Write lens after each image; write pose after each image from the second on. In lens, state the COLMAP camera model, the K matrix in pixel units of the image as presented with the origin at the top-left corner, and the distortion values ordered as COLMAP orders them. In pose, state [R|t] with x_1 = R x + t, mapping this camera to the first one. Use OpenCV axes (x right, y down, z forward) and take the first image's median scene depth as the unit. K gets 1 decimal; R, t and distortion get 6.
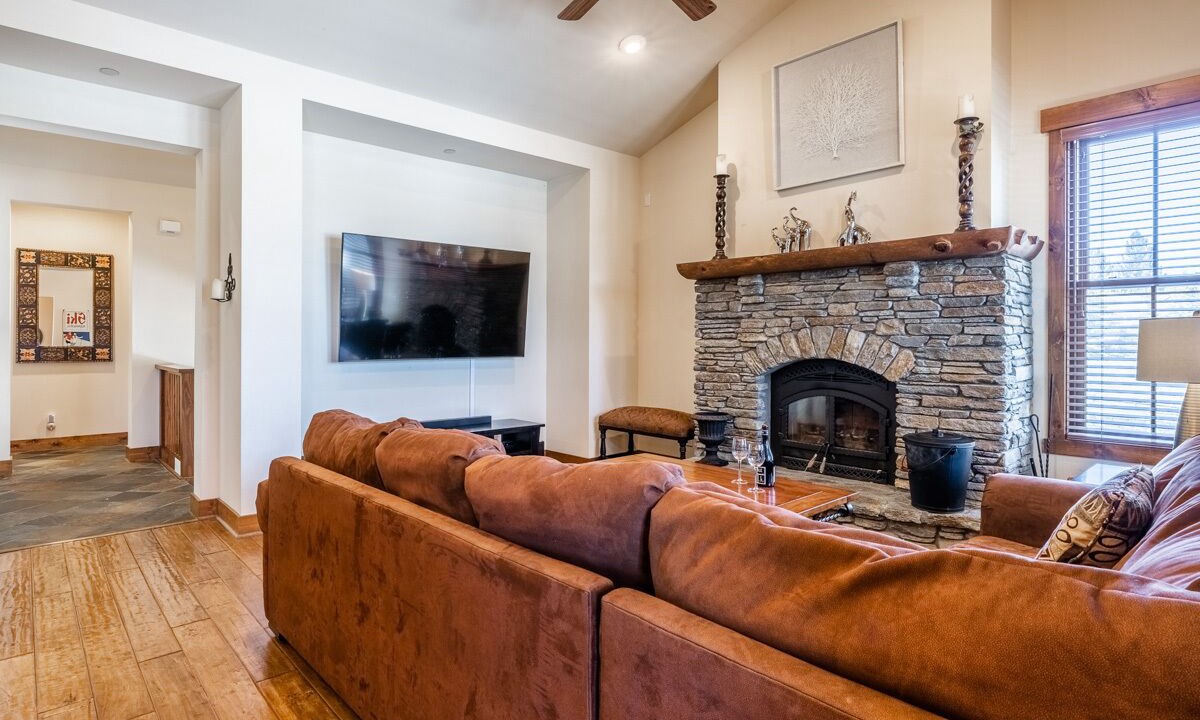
lens RADIAL K [[629.7, 0, 598.9], [0, 629.7, 347.9], [0, 0, 1]] dist [-0.003070, -0.000430]
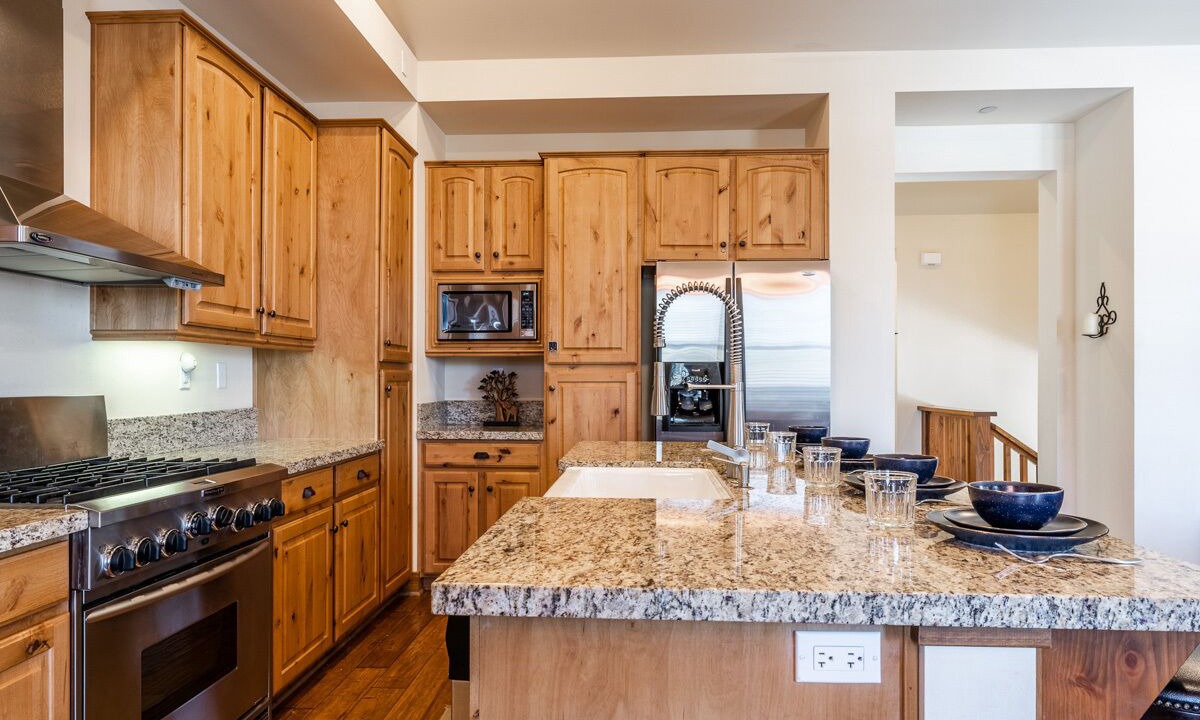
lens RADIAL K [[801.0, 0, 599.0], [0, 801.0, 380.4], [0, 0, 1]] dist [0.000547, 0.000356]
pose [[0.697626, -0.000170, -0.716462, -0.284404], [-0.007238, 0.999947, -0.007285, 0.000293], [0.716426, 0.010268, 0.697588, -0.297011]]
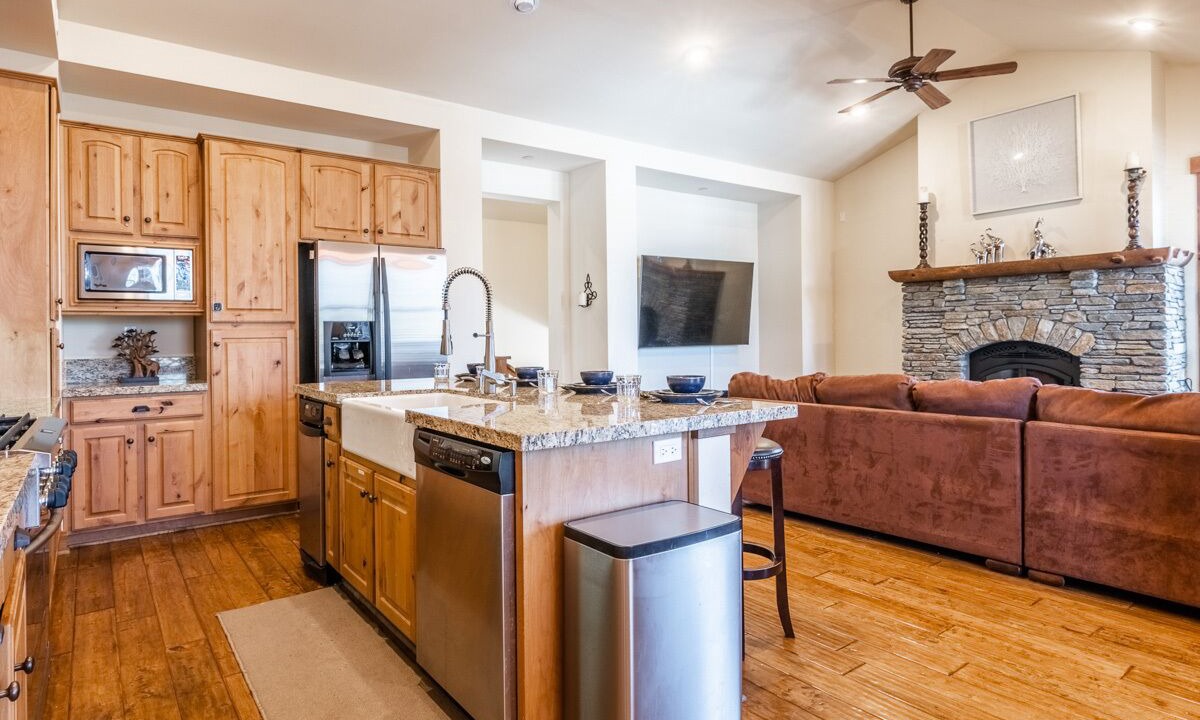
lens RADIAL K [[674.1, 0, 600.2], [0, 674.1, 340.1], [0, 0, 1]] dist [0.002466, -0.000055]
pose [[0.995389, -0.013819, -0.094925, -0.427215], [0.013518, 0.999901, -0.003812, 0.009526], [0.094968, 0.002511, 0.995477, -0.567388]]
